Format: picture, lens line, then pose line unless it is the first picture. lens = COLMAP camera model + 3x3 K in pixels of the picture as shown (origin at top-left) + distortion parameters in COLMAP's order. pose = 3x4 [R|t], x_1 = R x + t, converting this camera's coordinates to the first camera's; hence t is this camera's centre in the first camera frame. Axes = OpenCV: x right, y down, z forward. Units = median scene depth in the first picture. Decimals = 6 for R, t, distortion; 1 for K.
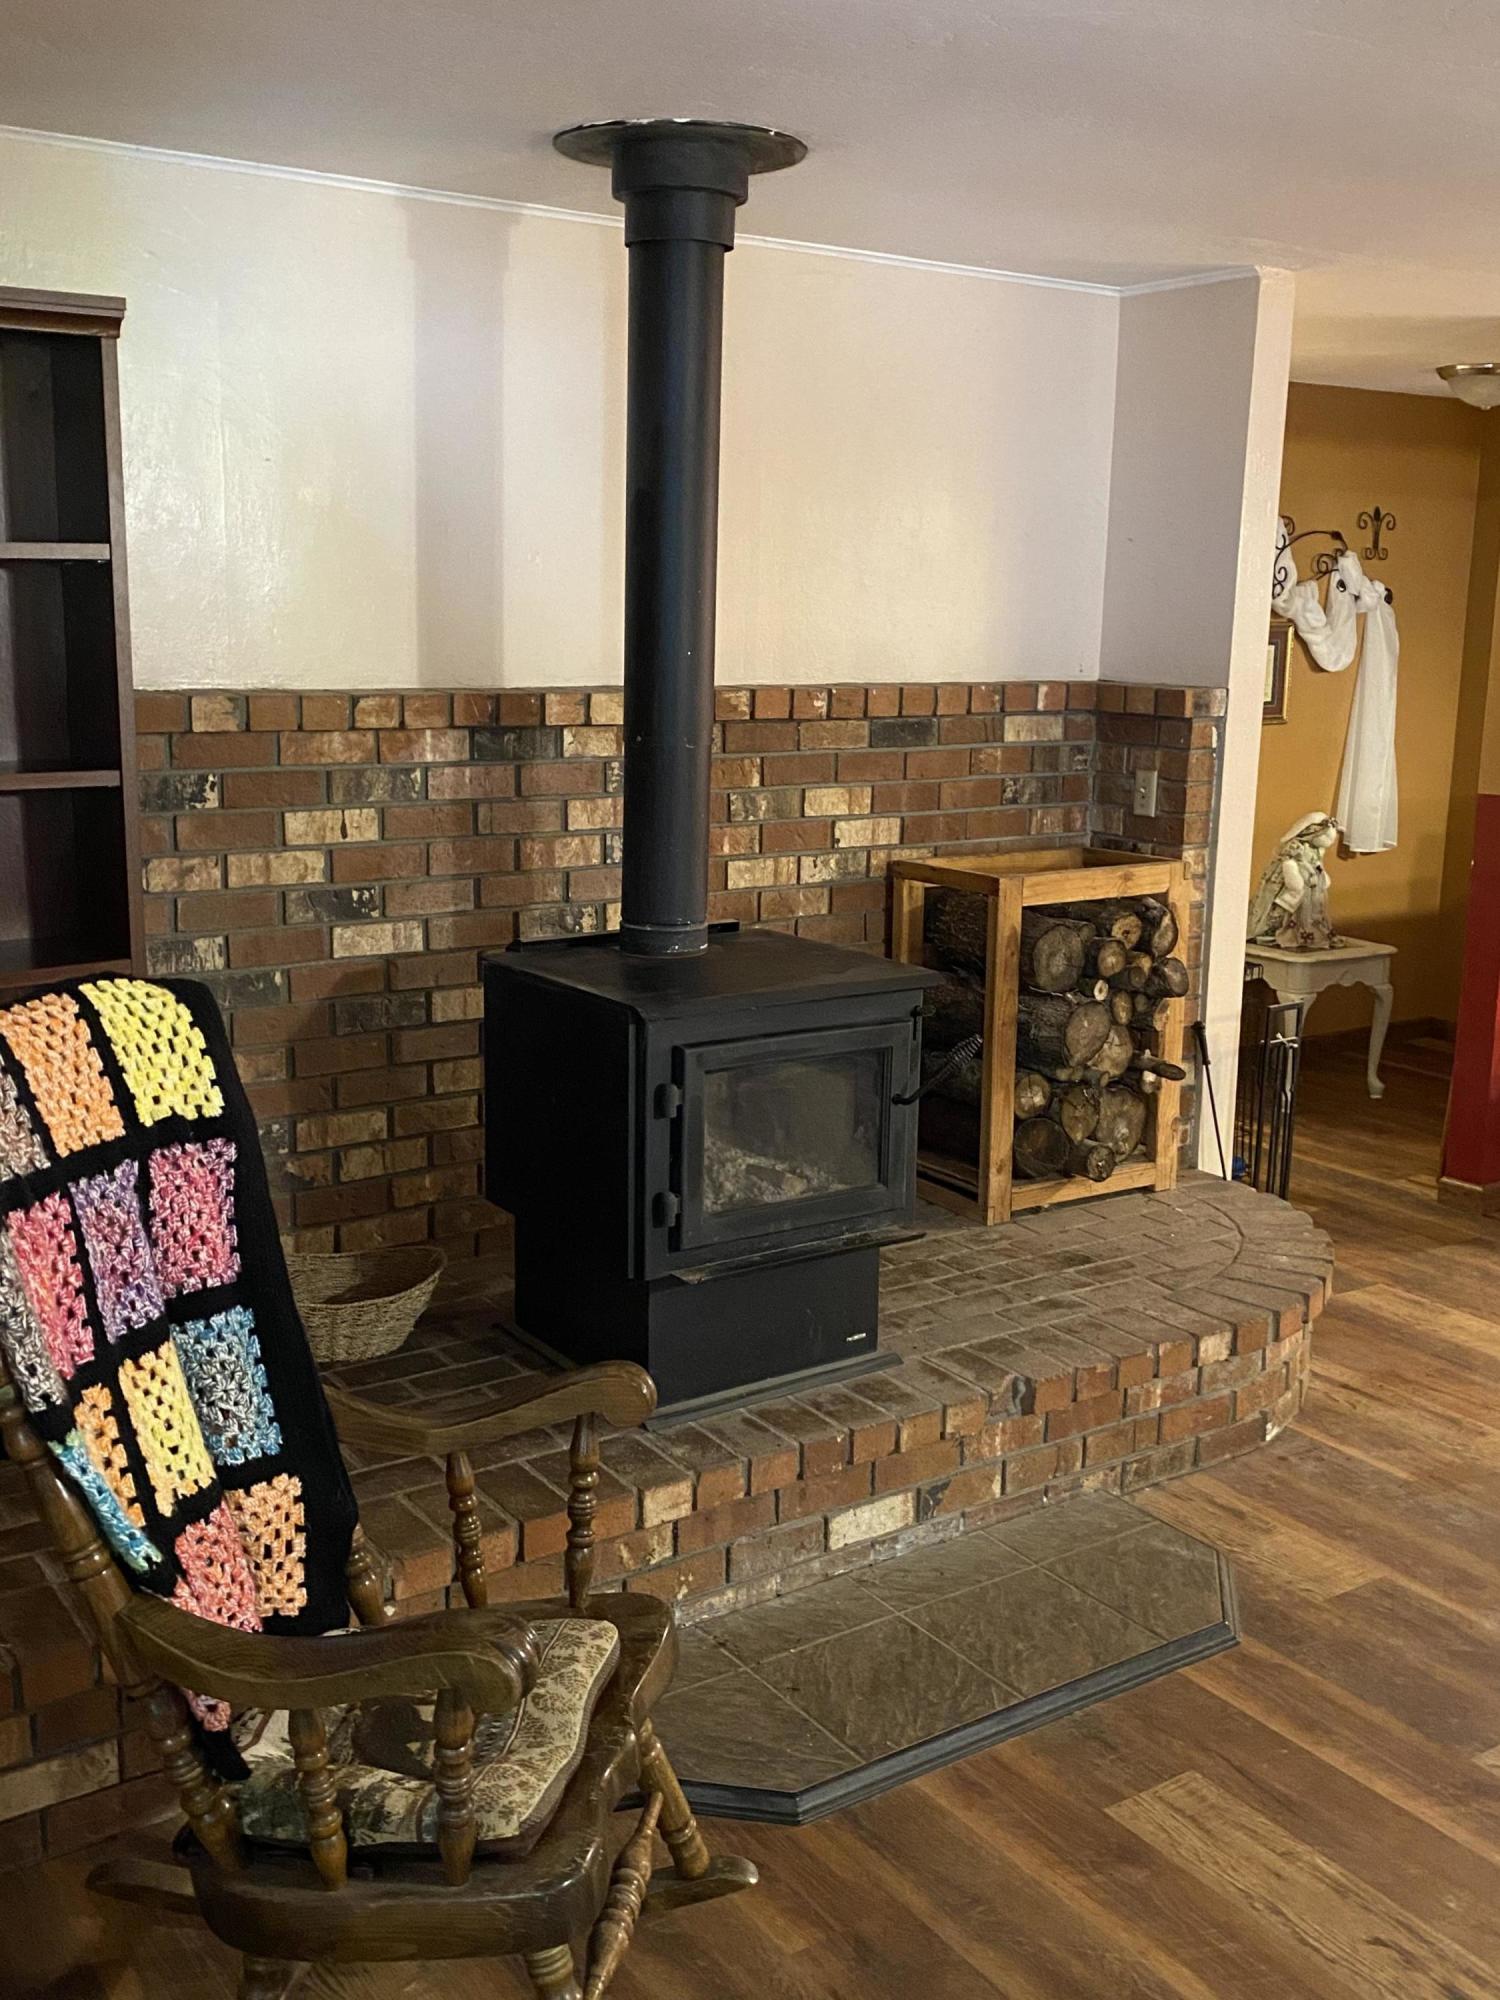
lens RADIAL K [[1962.8, 0, 750.0], [0, 1962.8, 1000.0], [0, 0, 1]] dist [0.129193, -0.414698]
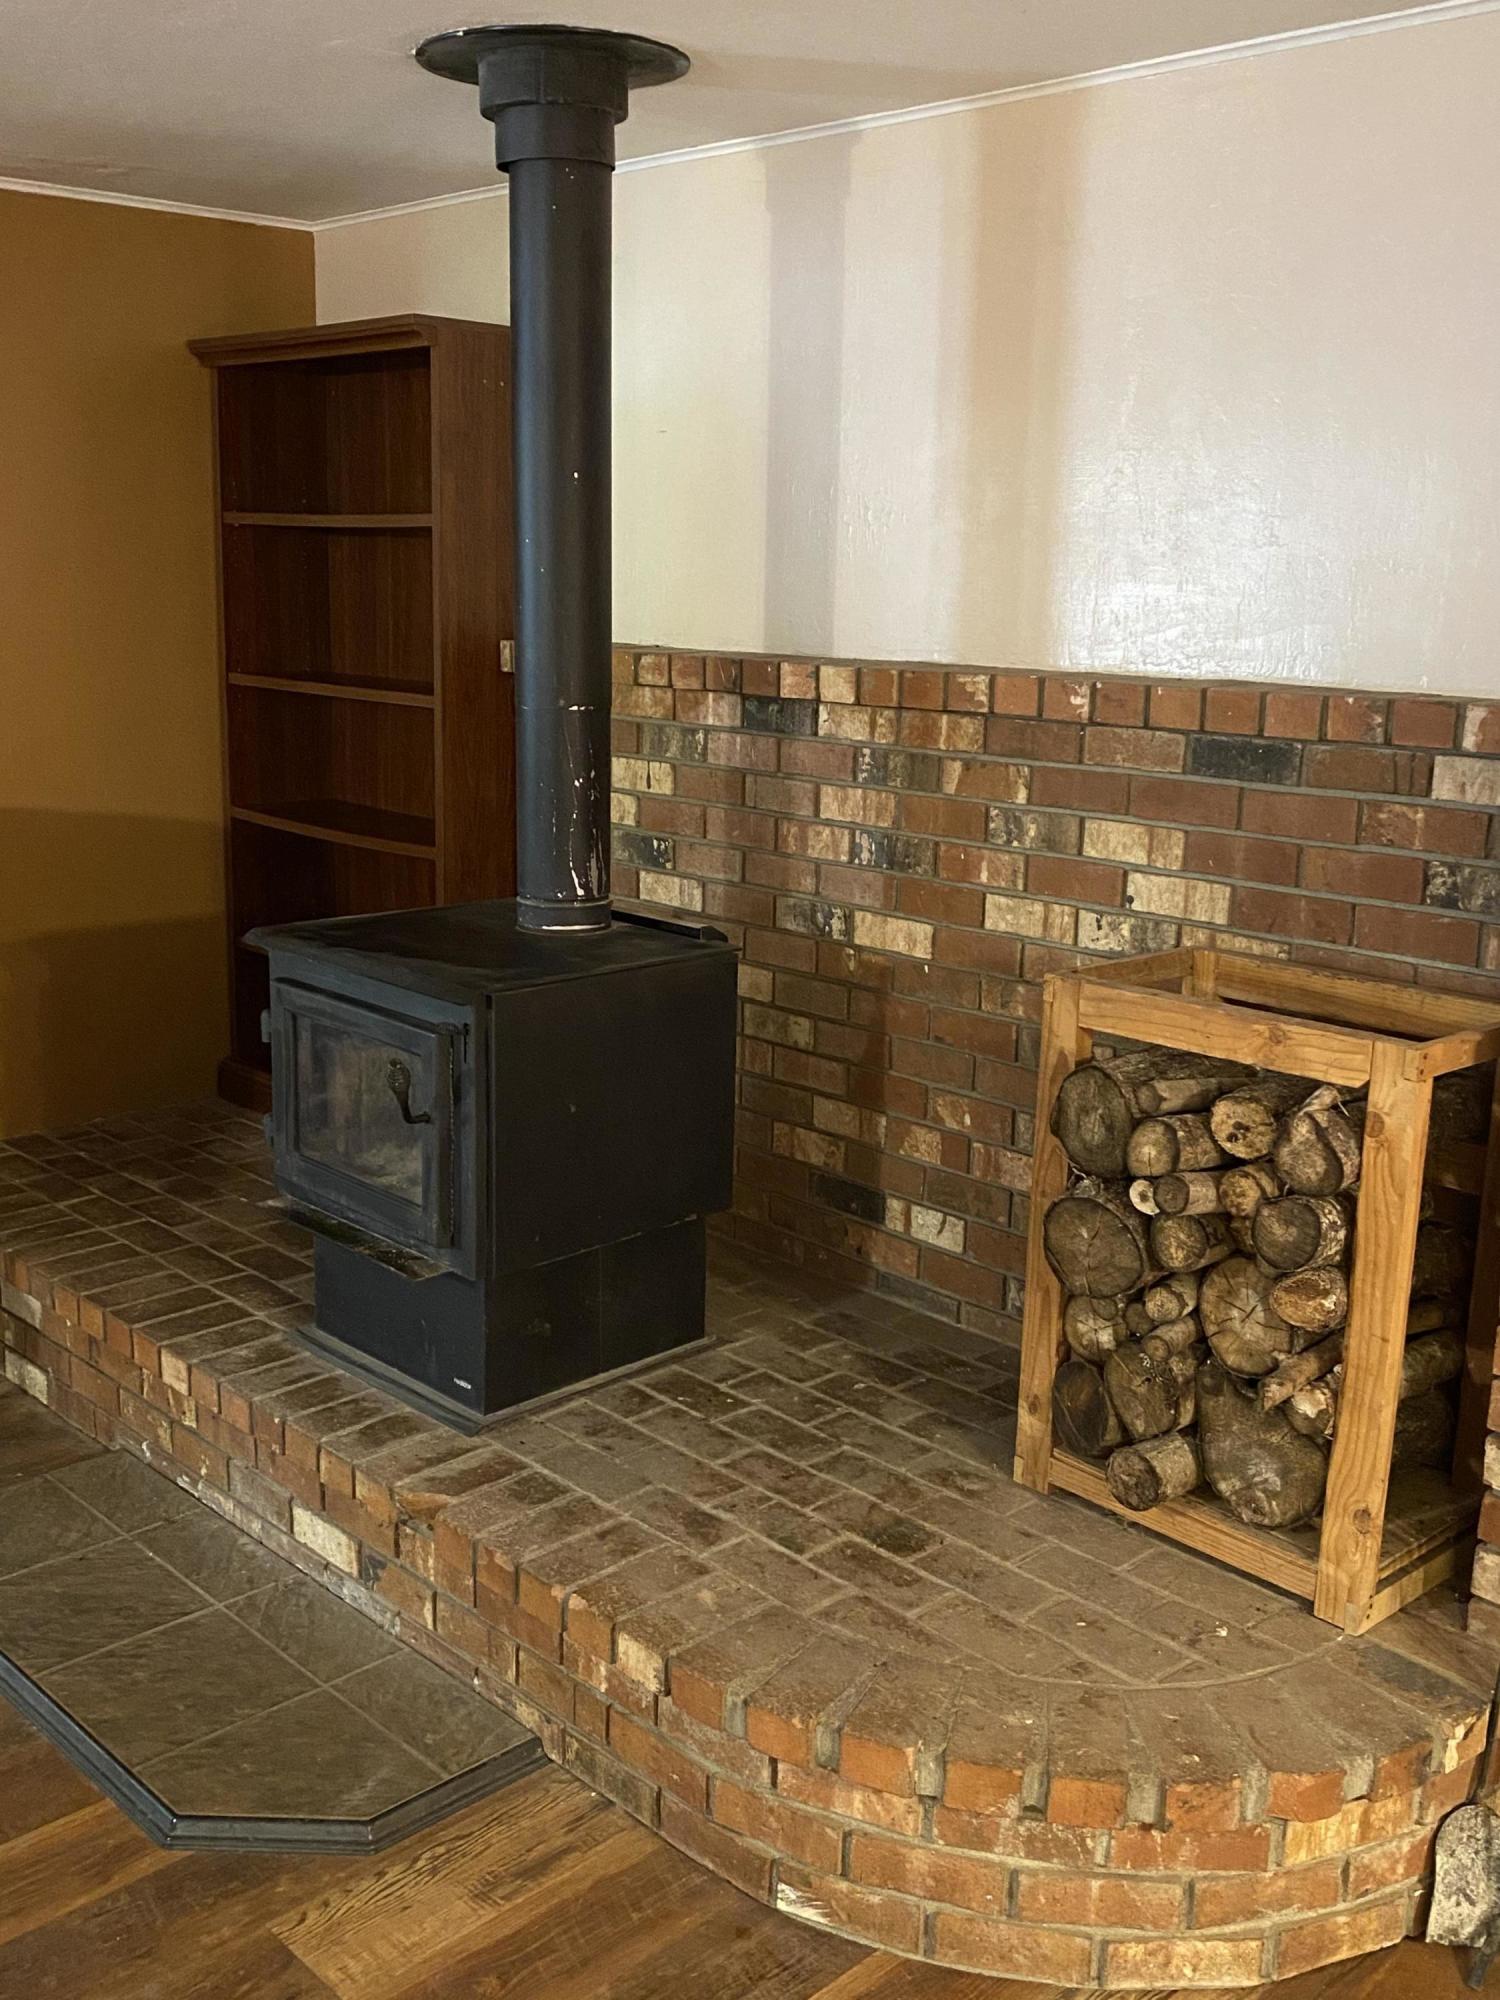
lens RADIAL K [[1962.8, 0, 750.0], [0, 1962.8, 1000.0], [0, 0, 1]] dist [0.129193, -0.414698]
pose [[0.153052, 0.201162, -0.967527, 0.782147], [-0.210416, 0.963245, 0.166986, -0.148108], [0.965557, 0.178025, 0.189755, 0.807107]]
